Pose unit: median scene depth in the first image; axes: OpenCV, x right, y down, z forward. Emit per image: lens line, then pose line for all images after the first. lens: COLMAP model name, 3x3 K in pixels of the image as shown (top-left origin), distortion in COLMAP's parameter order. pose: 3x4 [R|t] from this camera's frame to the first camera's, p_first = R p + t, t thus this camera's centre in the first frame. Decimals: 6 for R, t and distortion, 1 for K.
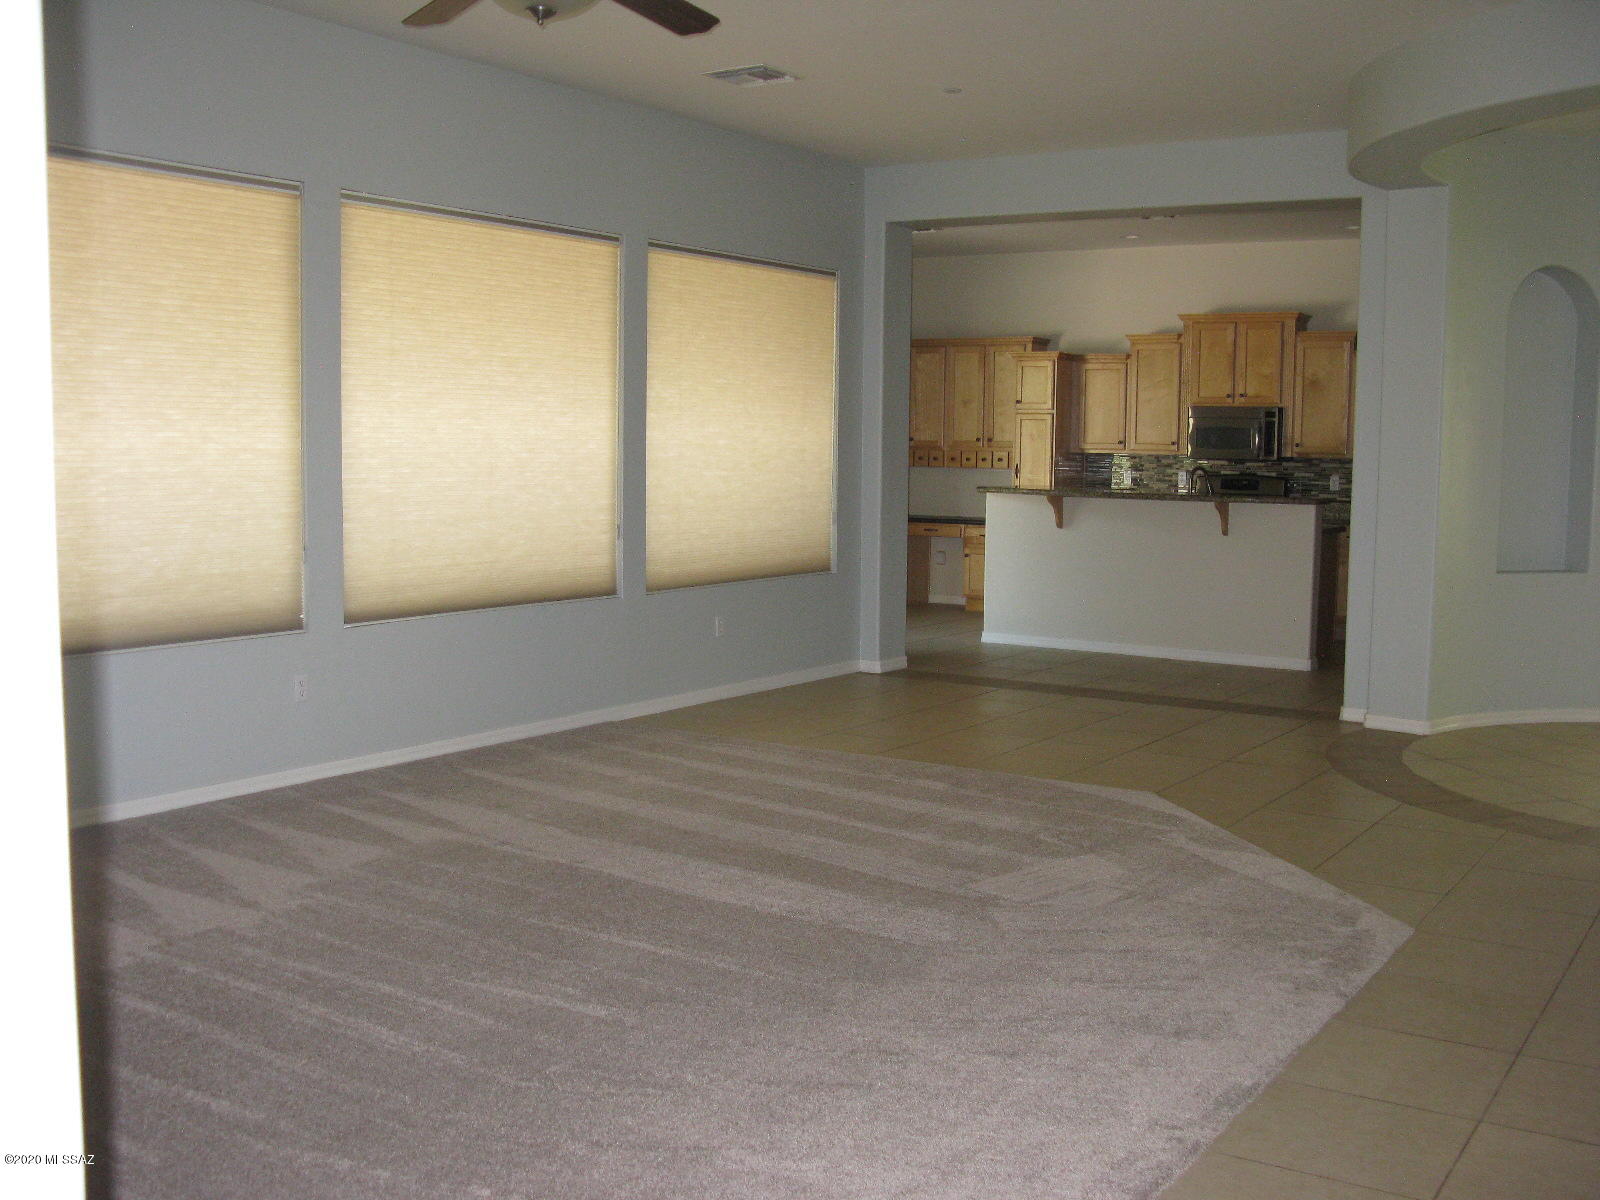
lens RADIAL K [[1648.0, 0, 800.0], [0, 1648.0, 600.0], [0, 0, 1]] dist [-0.183446, 0.204577]
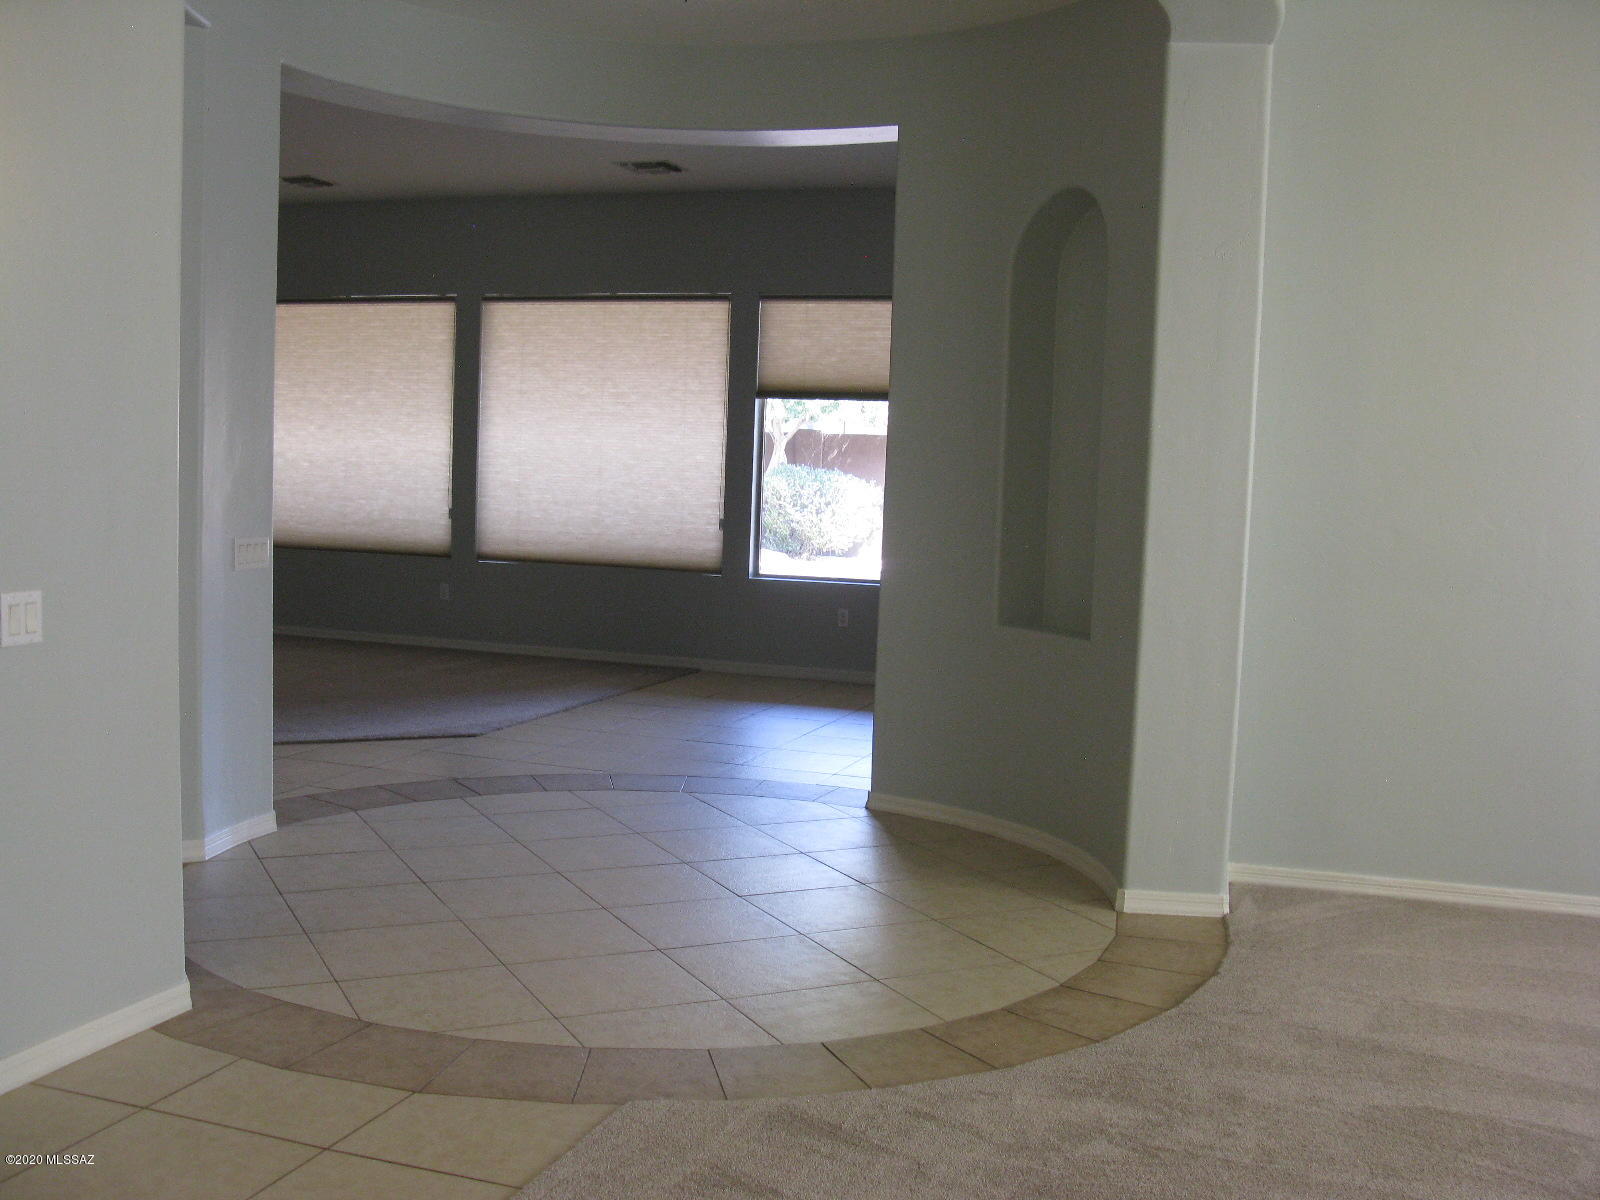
lens RADIAL K [[1648.0, 0, 800.0], [0, 1648.0, 600.0], [0, 0, 1]] dist [-0.183446, 0.204577]
pose [[0.249698, 0.137508, -0.958511, 1.379746], [-0.100896, 0.988172, 0.115480, -0.165815], [0.963053, 0.067875, 0.260618, 0.870746]]
